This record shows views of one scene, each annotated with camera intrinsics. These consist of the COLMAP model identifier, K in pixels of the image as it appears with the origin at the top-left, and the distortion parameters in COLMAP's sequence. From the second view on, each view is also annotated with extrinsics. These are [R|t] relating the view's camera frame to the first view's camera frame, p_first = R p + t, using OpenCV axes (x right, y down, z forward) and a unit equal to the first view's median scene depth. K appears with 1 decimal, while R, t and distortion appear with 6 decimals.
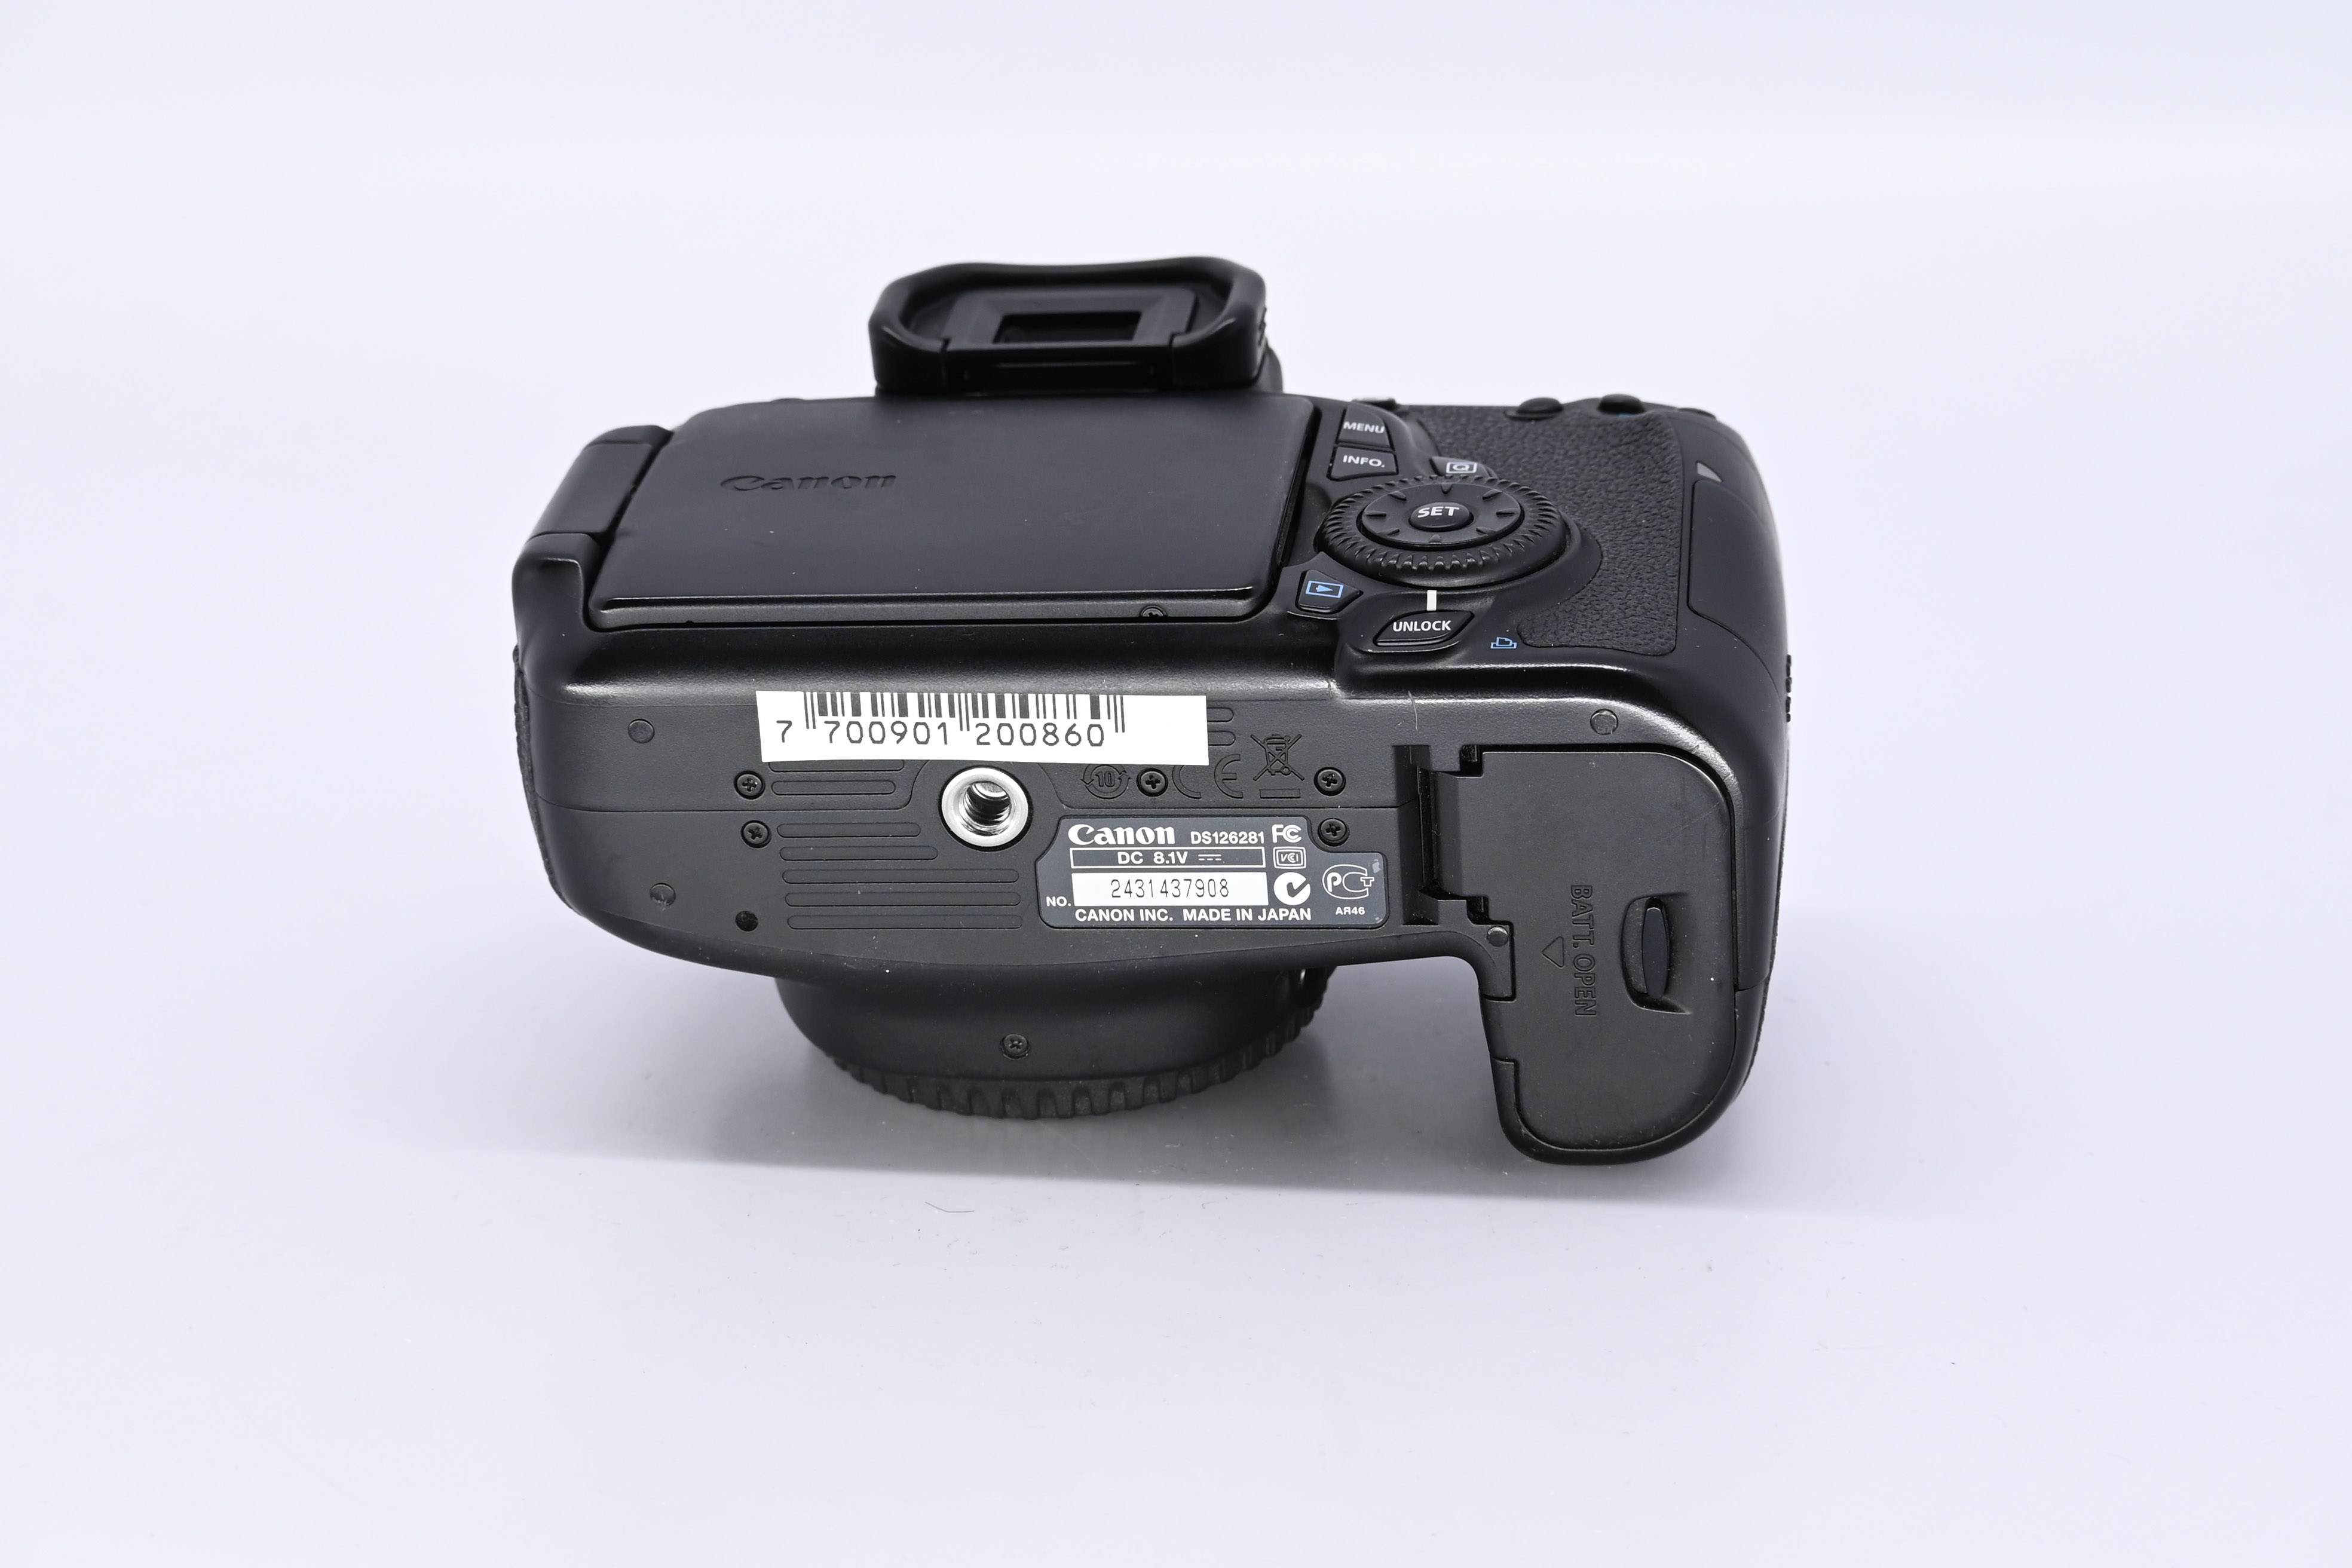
lens RADIAL K [[5081.4, 0, 1175.5], [0, 5081.4, 783.4], [0, 0, 1]] dist [-0.038455, 0.000000]
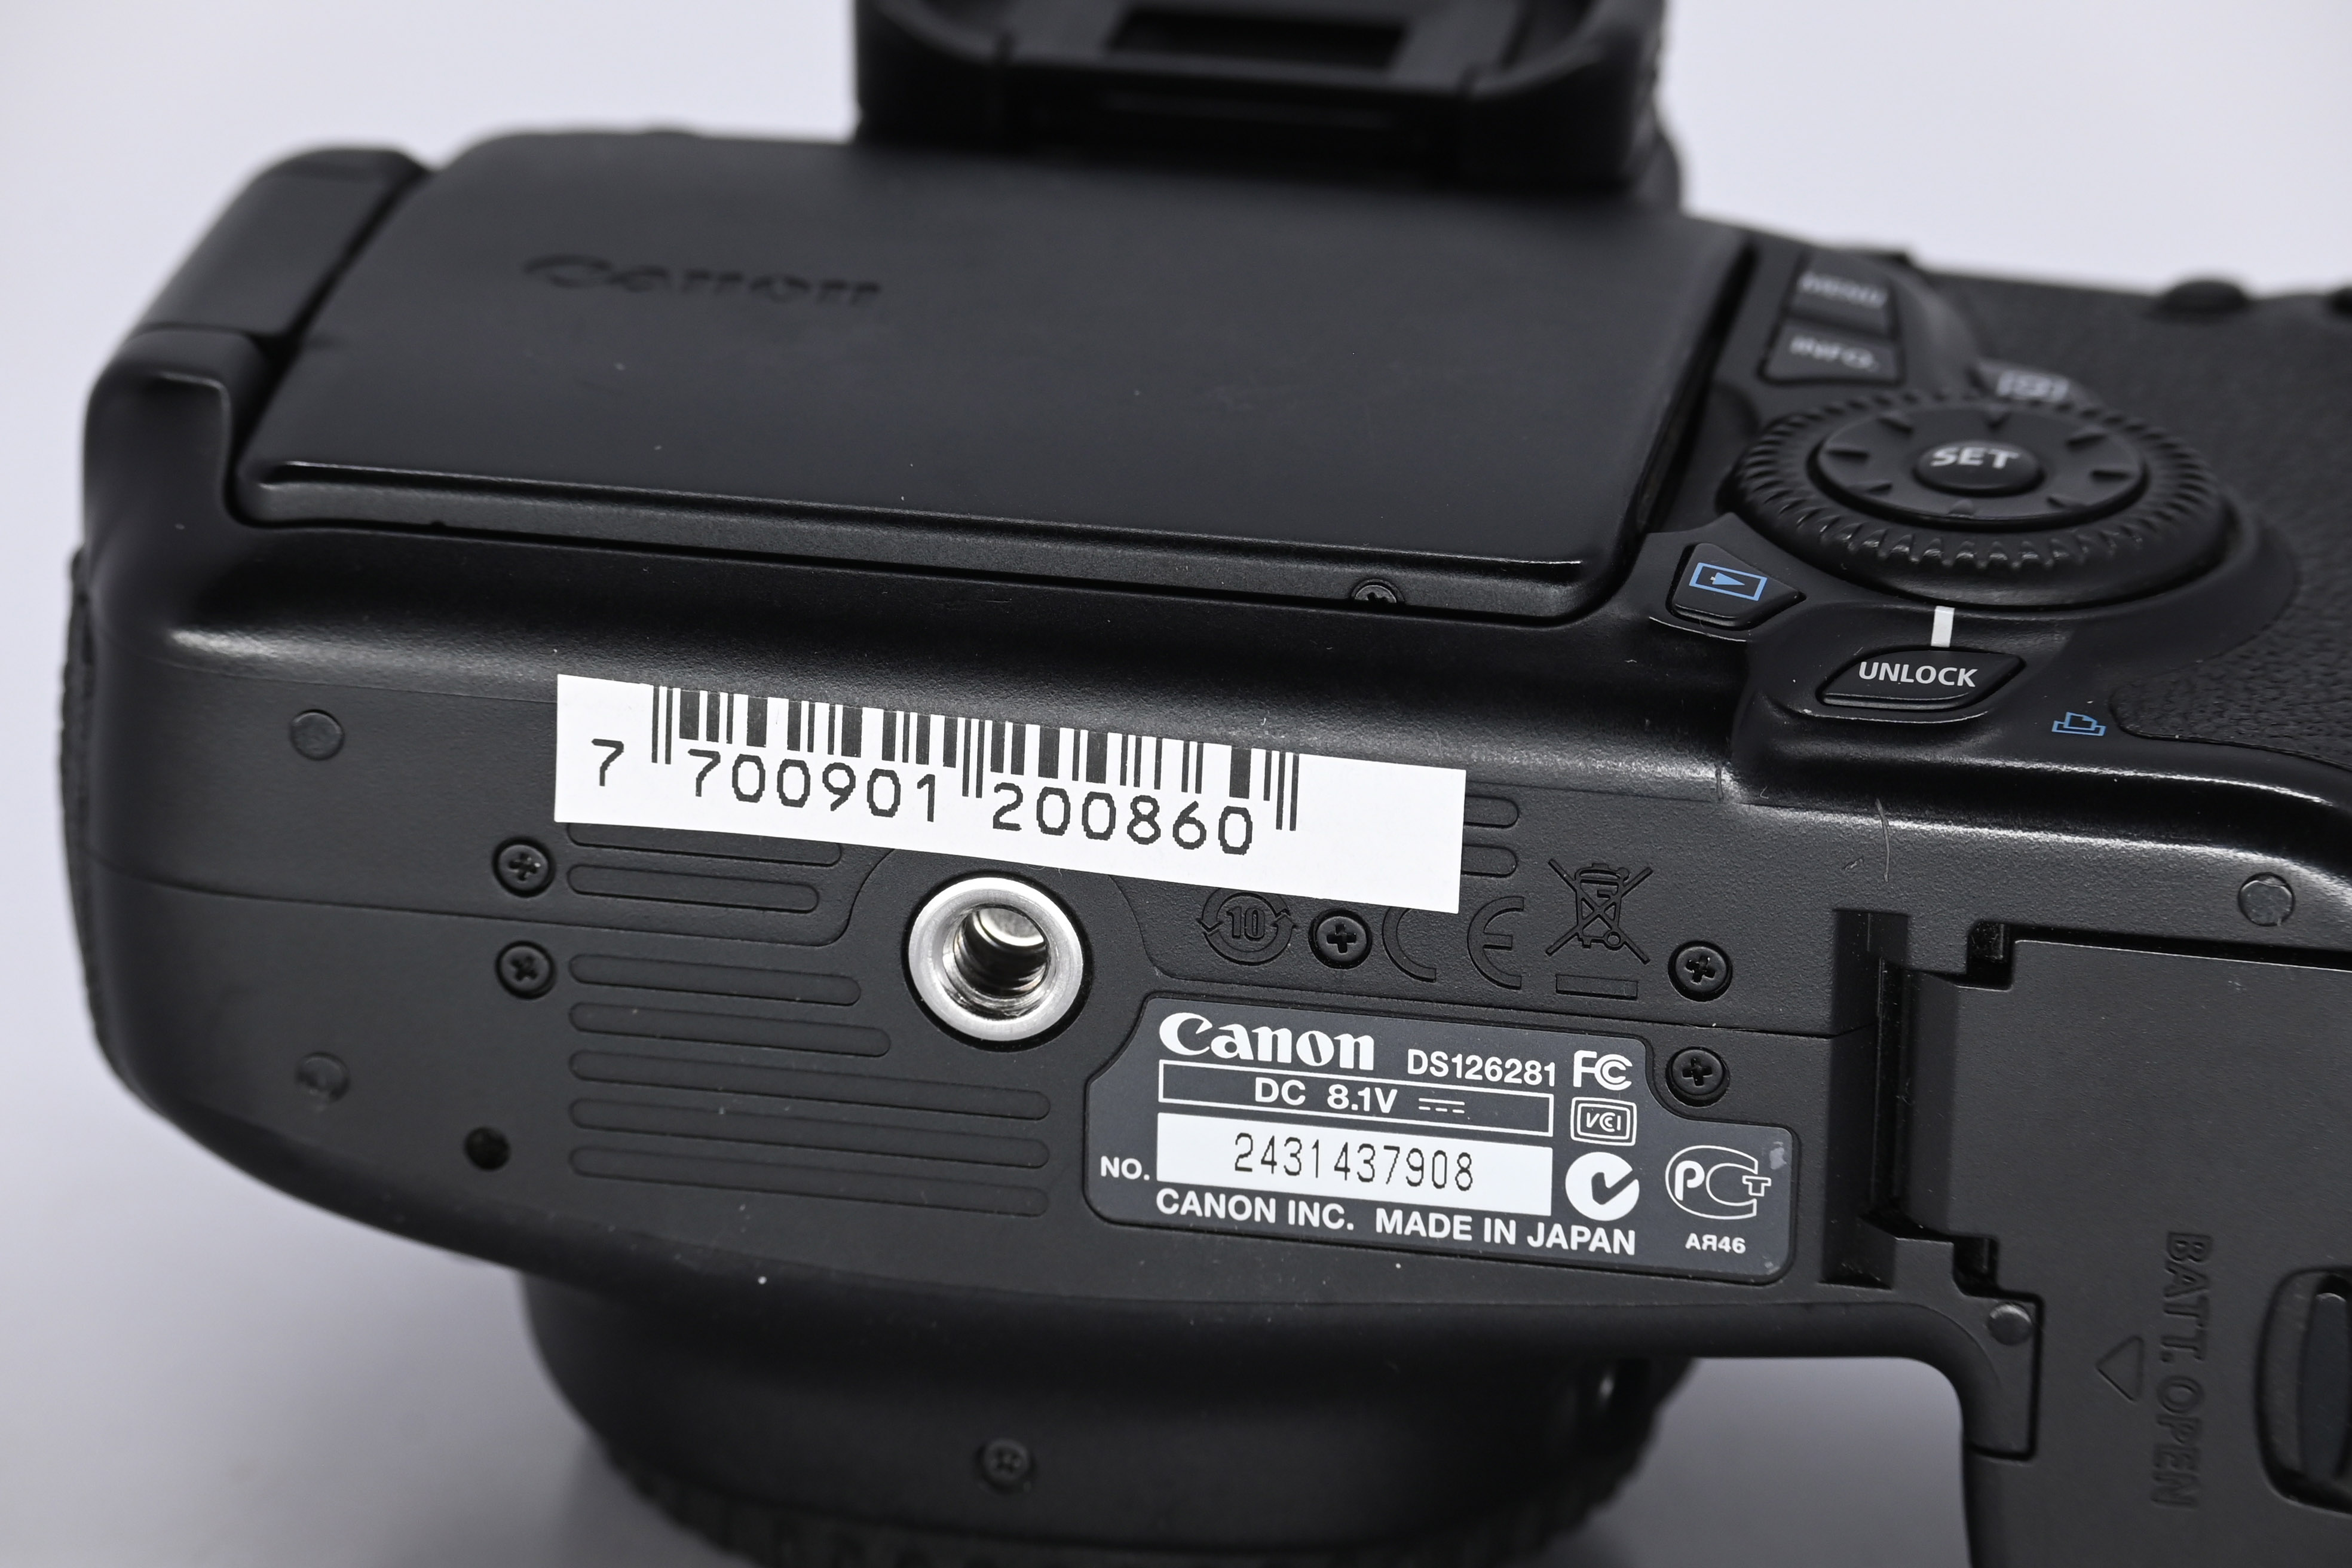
lens RADIAL K [[12245.6, 0, 1175.7], [0, 12245.6, 783.7], [0, 0, 1]] dist [-0.145606, 0.000000]
pose [[0.994786, 0.099956, -0.020242, 0.002025], [-0.101023, 0.992996, -0.061265, 0.058587], [0.013977, 0.062990, 0.997916, -0.181256]]
